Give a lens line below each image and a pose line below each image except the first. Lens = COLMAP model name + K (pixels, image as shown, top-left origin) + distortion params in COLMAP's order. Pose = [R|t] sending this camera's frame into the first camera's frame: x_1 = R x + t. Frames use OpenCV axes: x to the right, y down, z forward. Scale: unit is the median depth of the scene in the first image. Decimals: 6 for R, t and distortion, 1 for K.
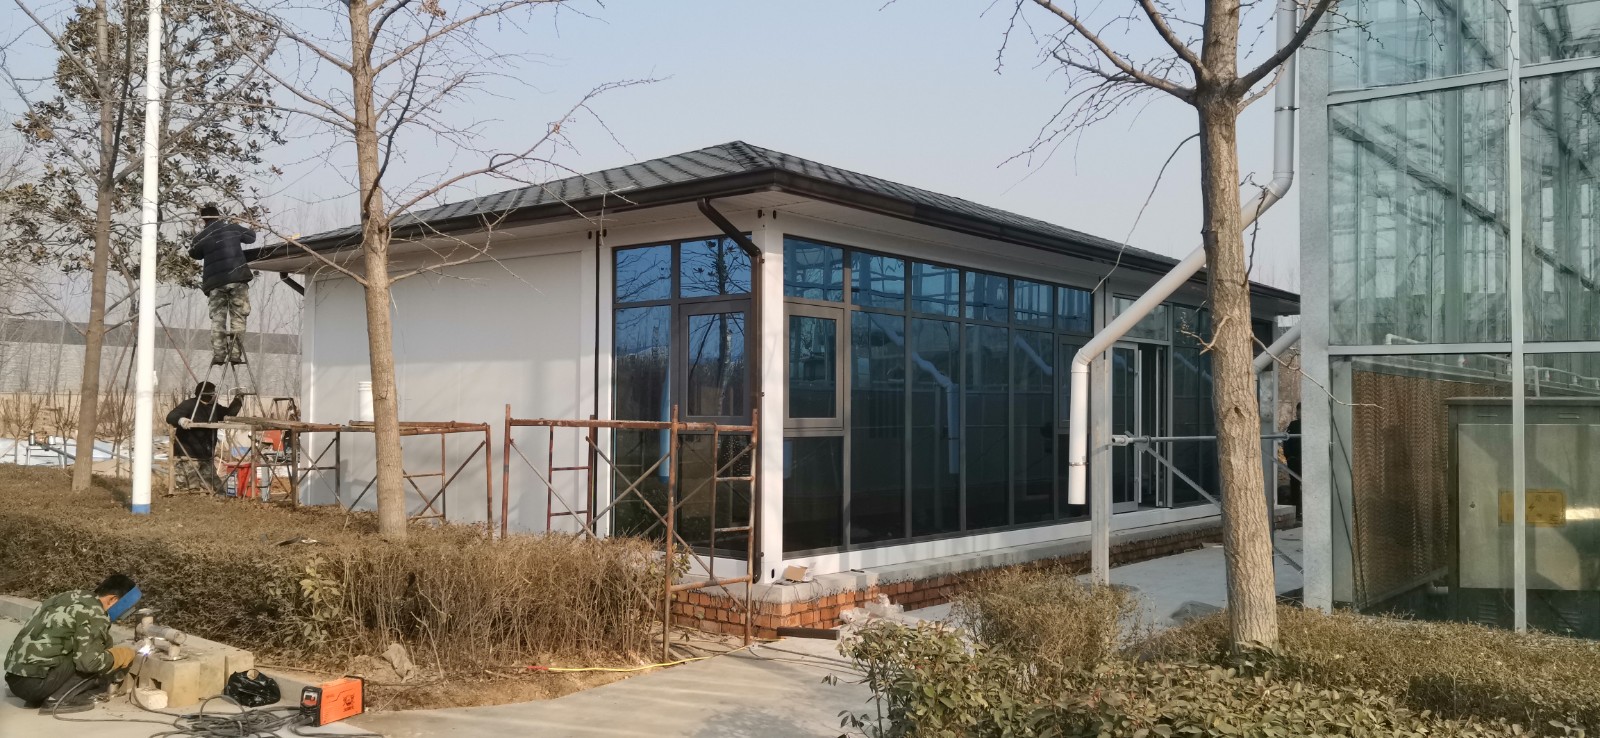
lens RADIAL K [[1246.0, 0, 771.0], [0, 1246.0, 368.4], [0, 0, 1]] dist [-0.002456, -0.004300]
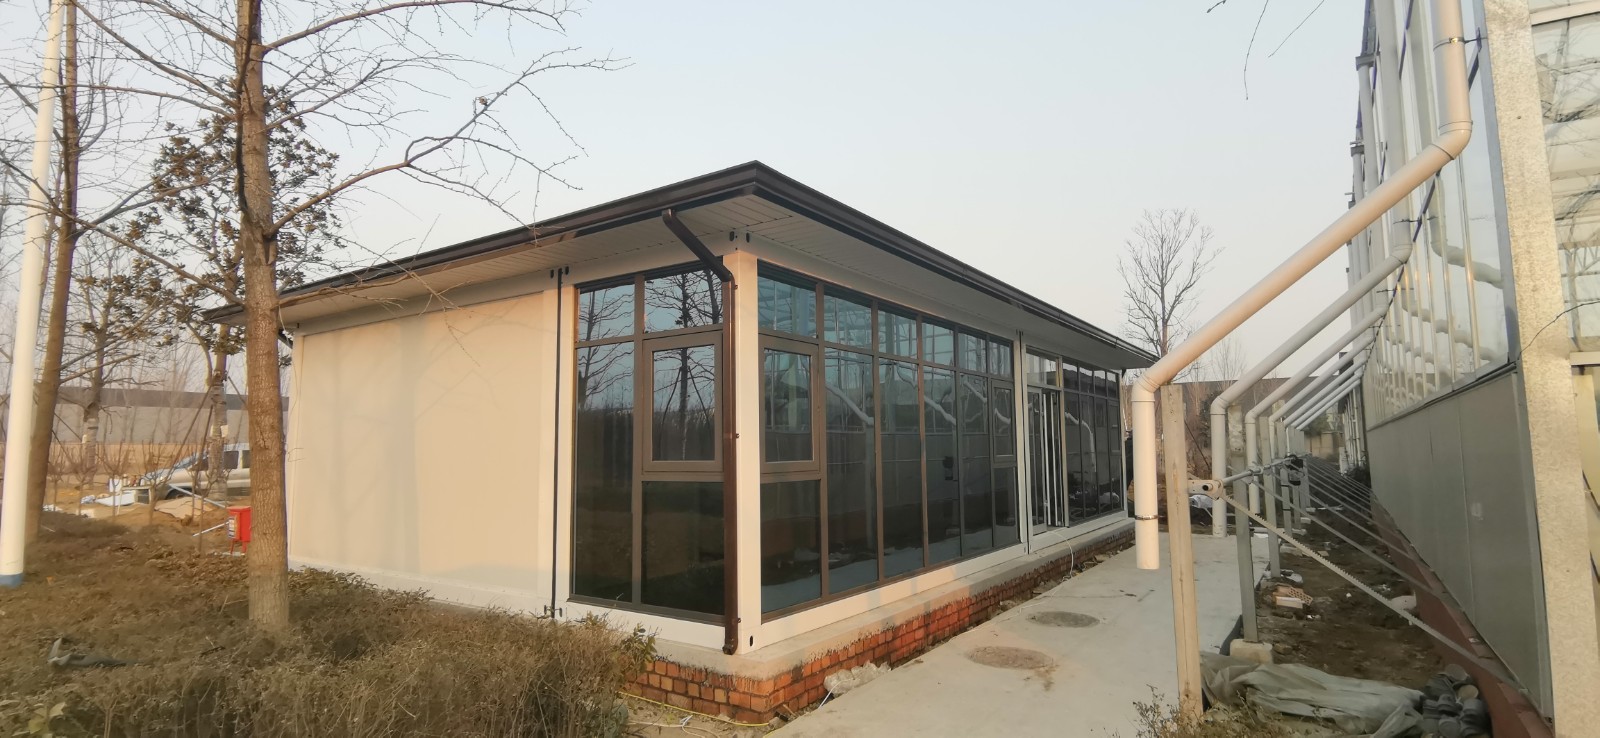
lens RADIAL K [[780.9, 0, 764.7], [0, 780.9, 372.7], [0, 0, 1]] dist [-0.003366, -0.000249]
pose [[0.998065, -0.007853, 0.061682, -0.020086], [0.011829, 0.997856, -0.064368, 0.011387], [-0.061044, 0.064973, 0.996018, 0.418171]]
